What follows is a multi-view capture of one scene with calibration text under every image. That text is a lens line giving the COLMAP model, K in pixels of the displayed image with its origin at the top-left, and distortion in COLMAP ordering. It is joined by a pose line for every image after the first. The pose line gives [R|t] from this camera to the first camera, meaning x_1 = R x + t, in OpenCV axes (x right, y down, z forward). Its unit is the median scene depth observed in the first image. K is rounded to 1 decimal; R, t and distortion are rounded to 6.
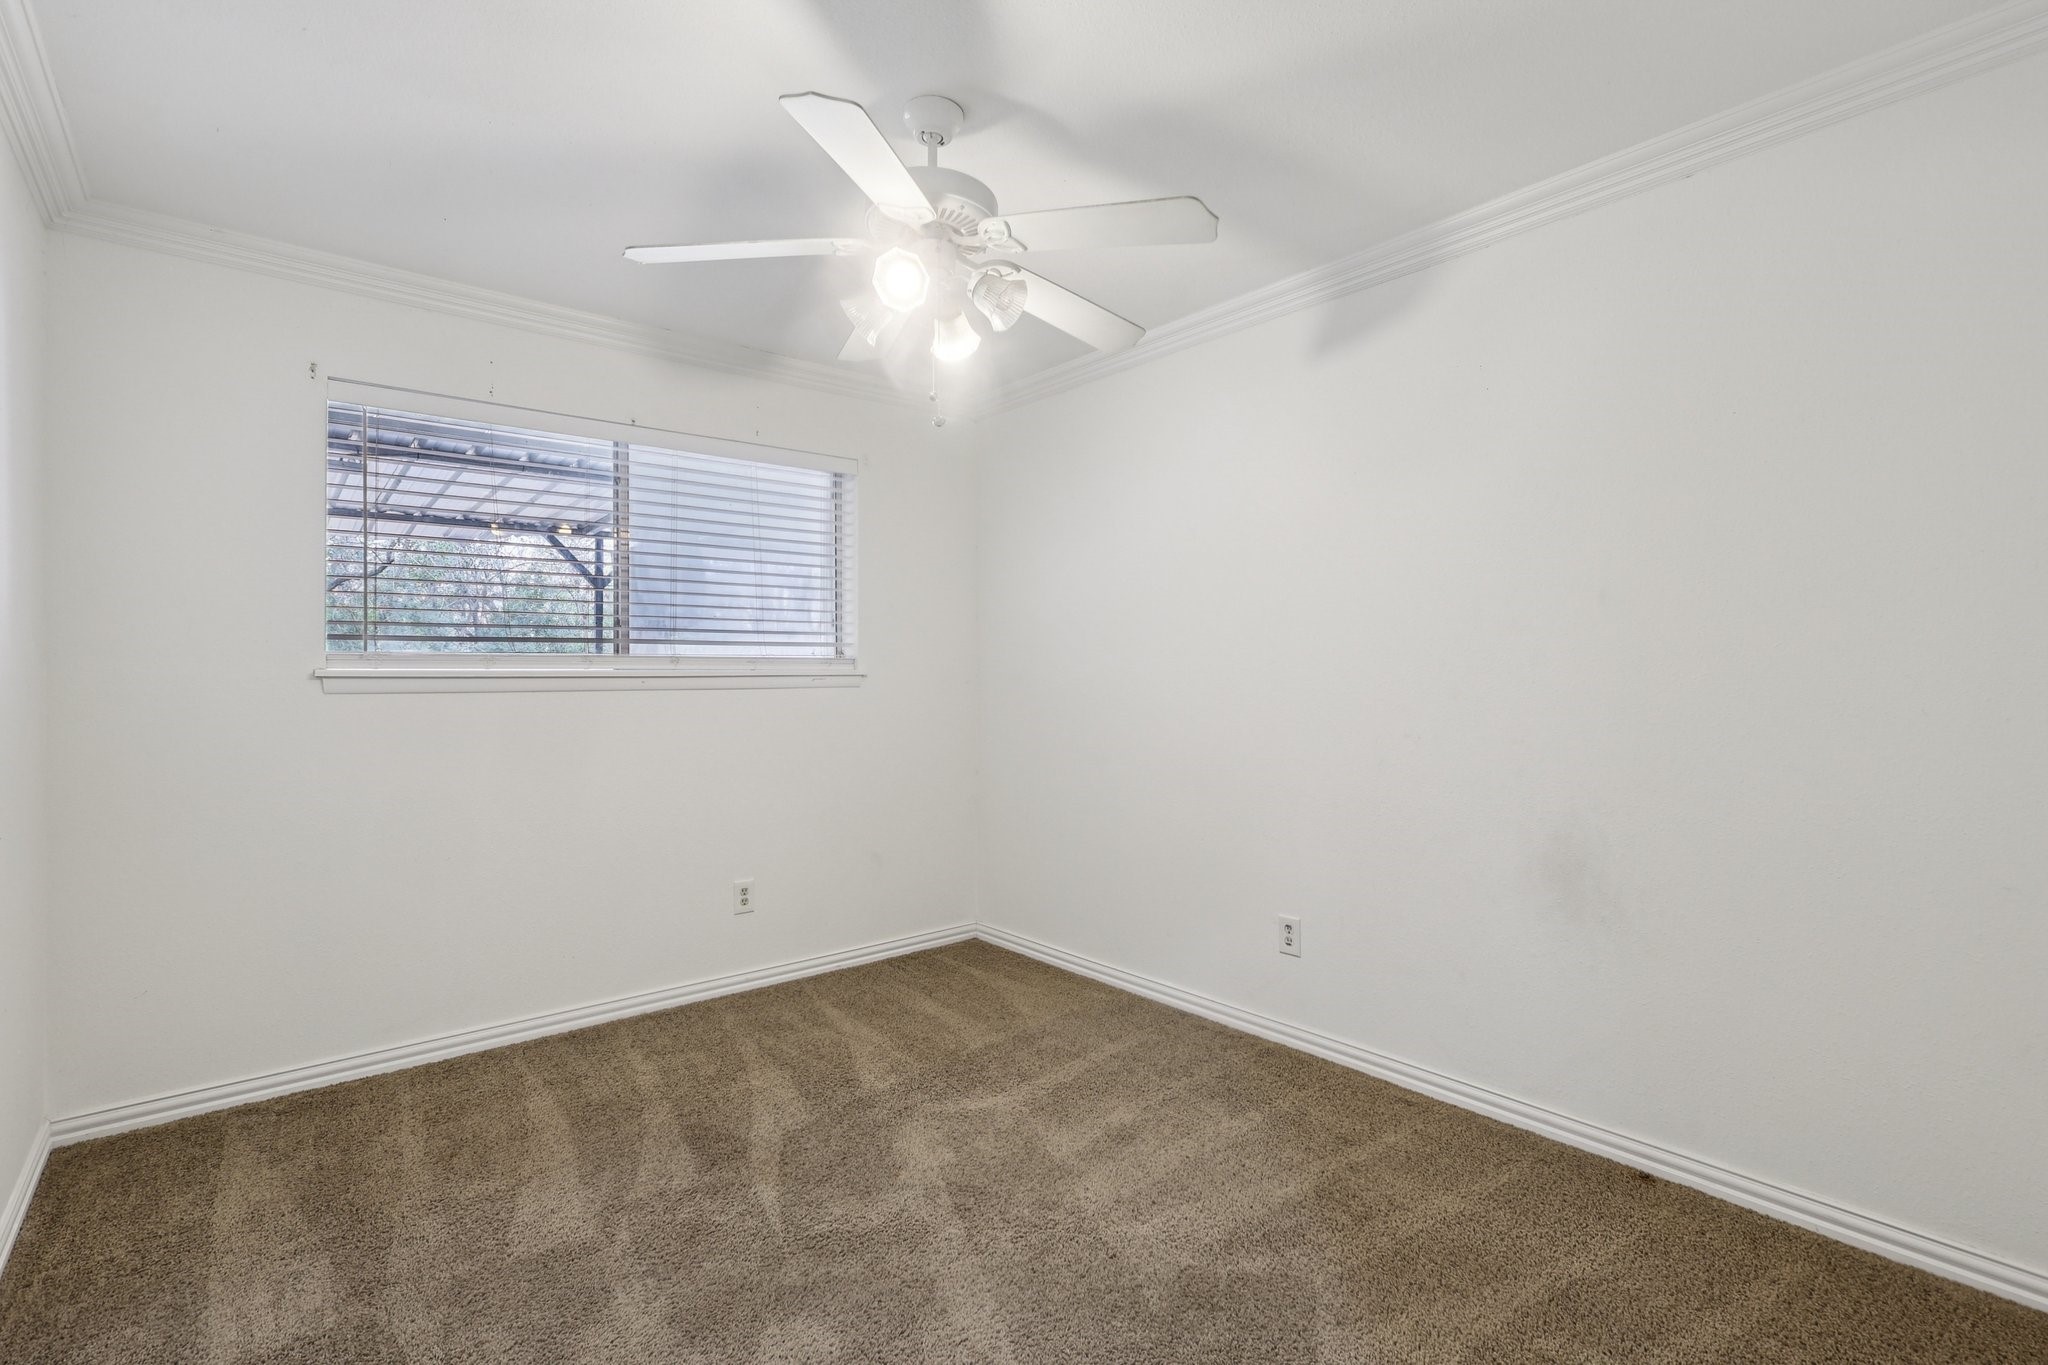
lens RADIAL K [[952.1, 0, 1024.0], [0, 952.1, 682.5], [0, 0, 1]] dist [0.000830, 0.000370]
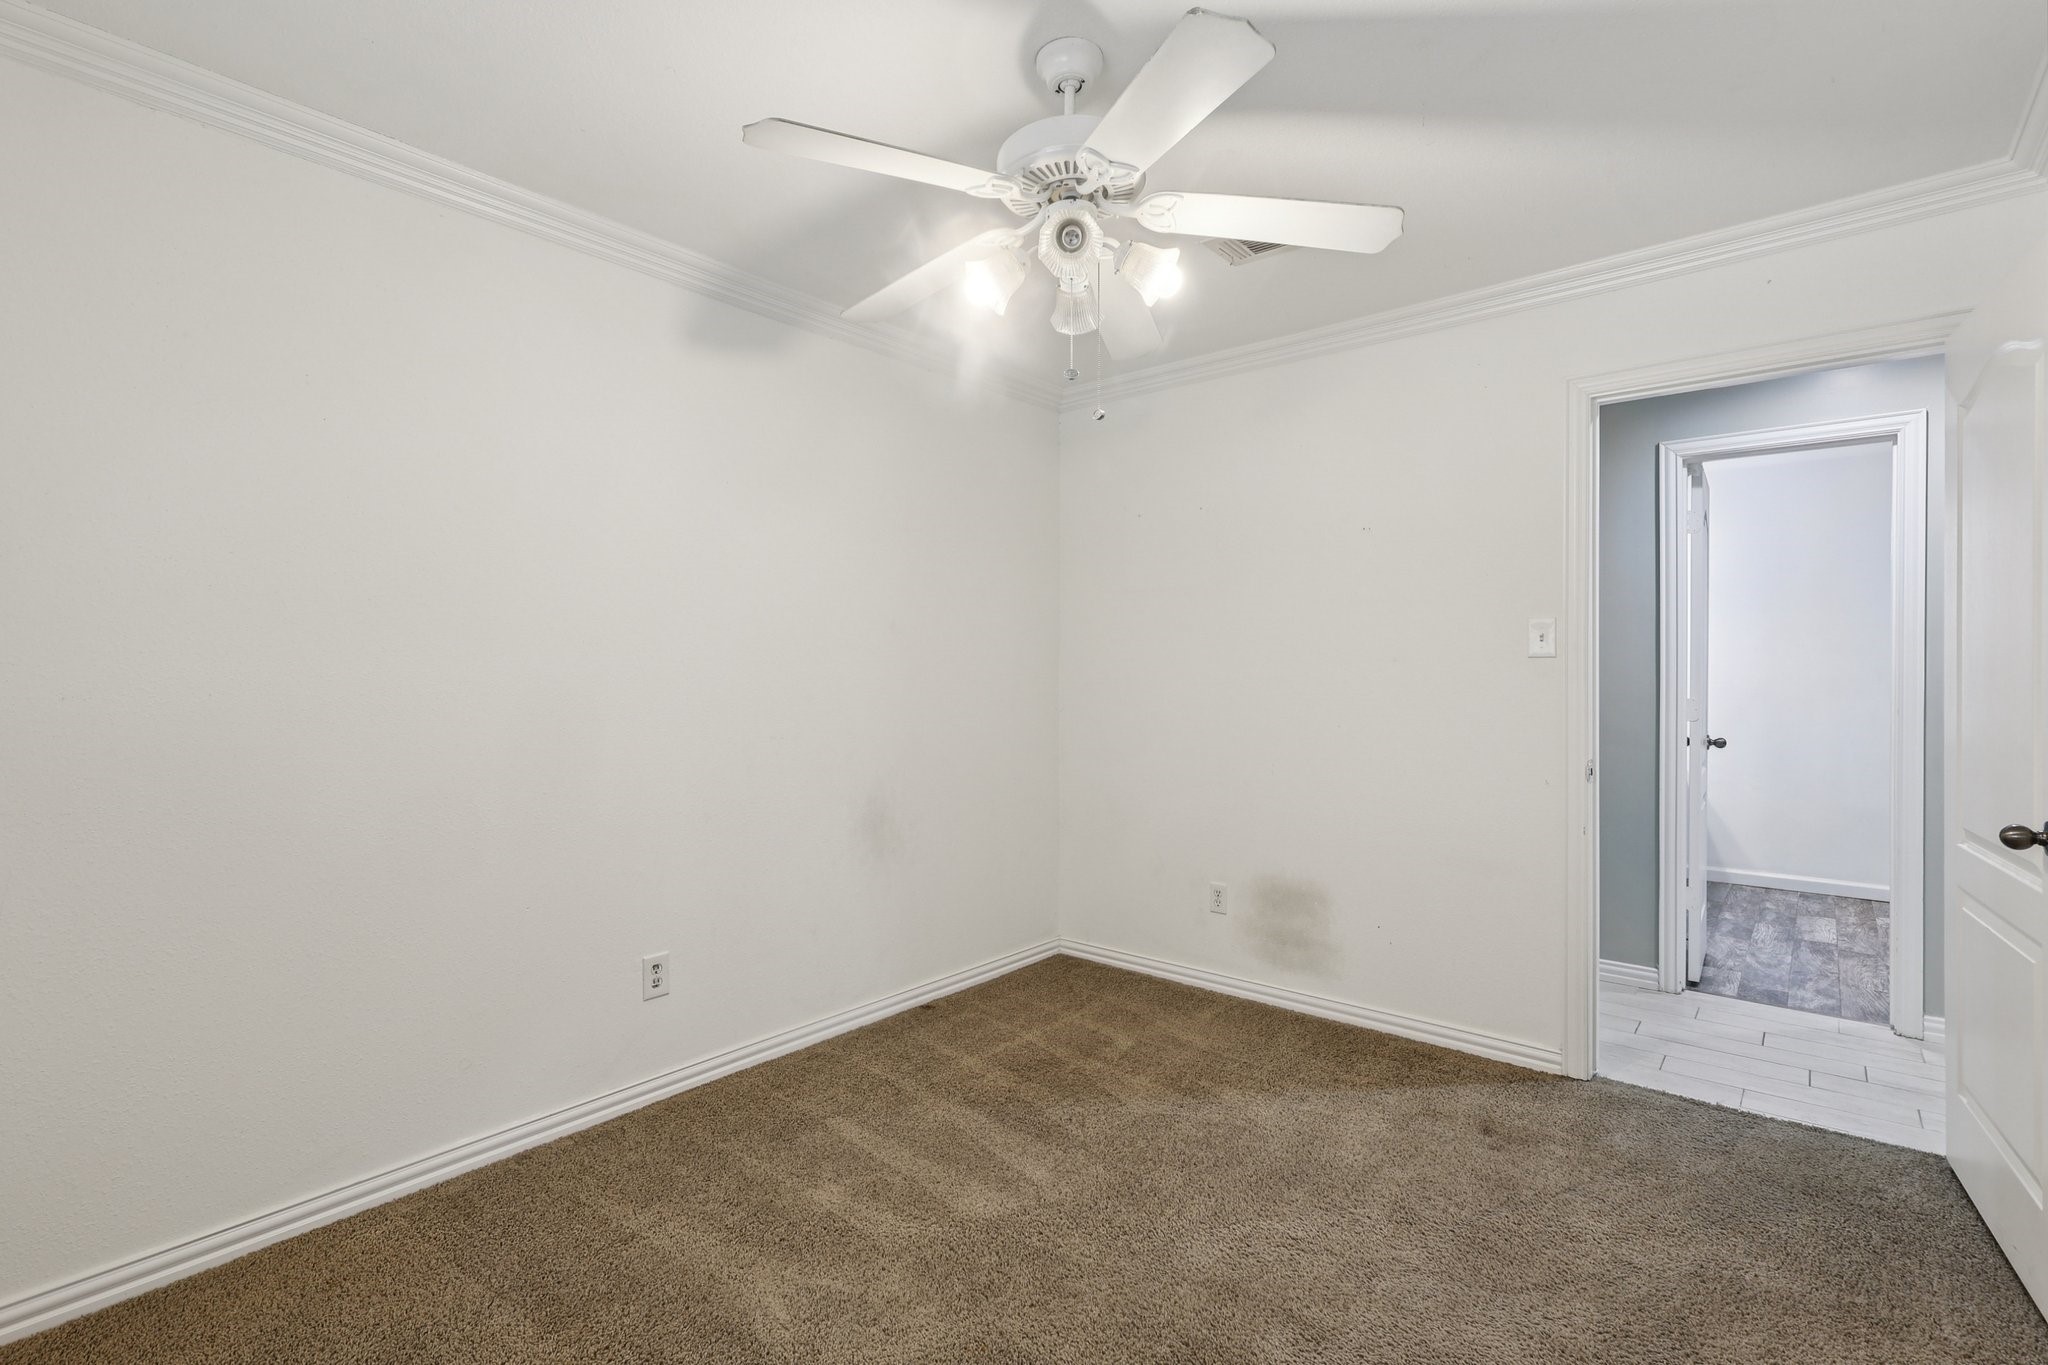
lens RADIAL K [[952.1, 0, 1024.0], [0, 952.1, 682.5], [0, 0, 1]] dist [0.000830, 0.000370]
pose [[-0.181434, 0.002628, 0.983400, -0.849873], [0.014396, 0.999896, -0.000016, -0.002688], [-0.983298, 0.014154, -0.181453, 1.066582]]
